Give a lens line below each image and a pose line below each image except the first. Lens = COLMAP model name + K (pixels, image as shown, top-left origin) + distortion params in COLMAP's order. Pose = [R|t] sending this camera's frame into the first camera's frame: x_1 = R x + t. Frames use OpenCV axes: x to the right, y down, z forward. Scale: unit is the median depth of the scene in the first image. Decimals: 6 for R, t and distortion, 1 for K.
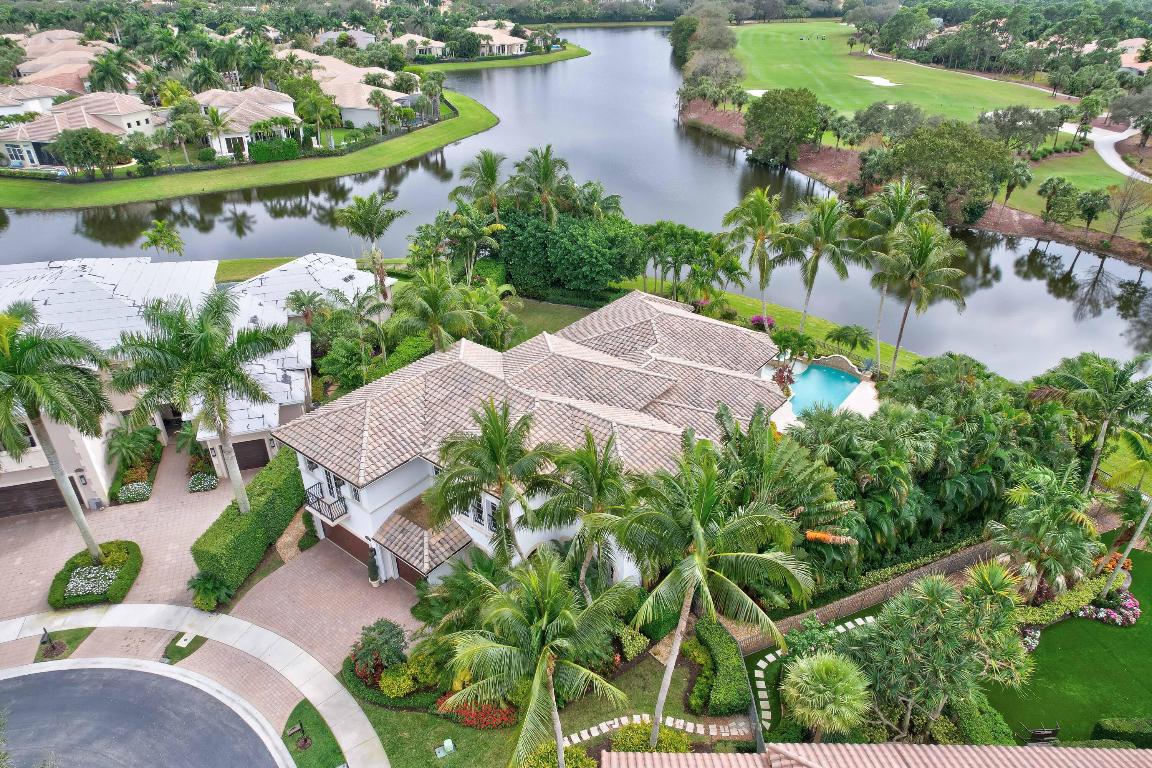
lens RADIAL K [[733.4, 0, 573.6], [0, 733.4, 388.3], [0, 0, 1]] dist [-0.010100, -0.001290]
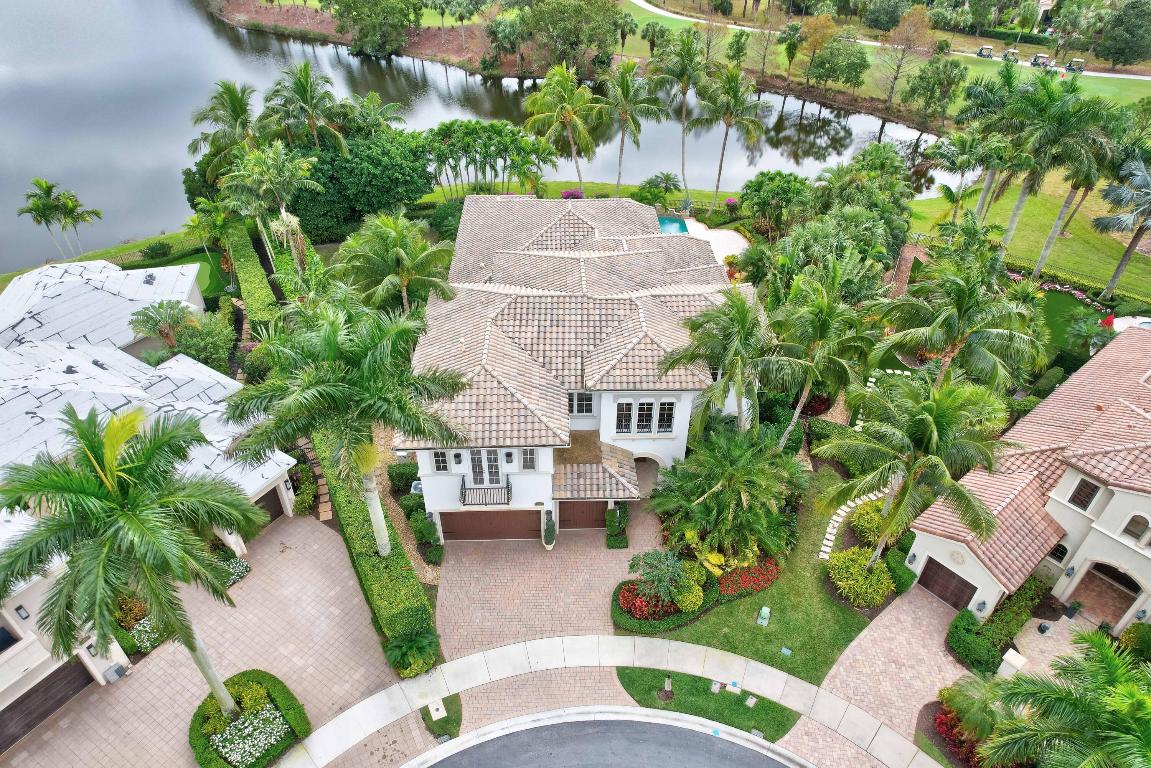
lens RADIAL K [[732.7, 0, 572.3], [0, 732.7, 379.2], [0, 0, 1]] dist [-0.010100, -0.001290]
pose [[0.768350, -0.388849, 0.508364, -0.675497], [0.325481, 0.921299, 0.212767, -0.125392], [-0.551090, 0.001983, 0.834443, 0.217490]]
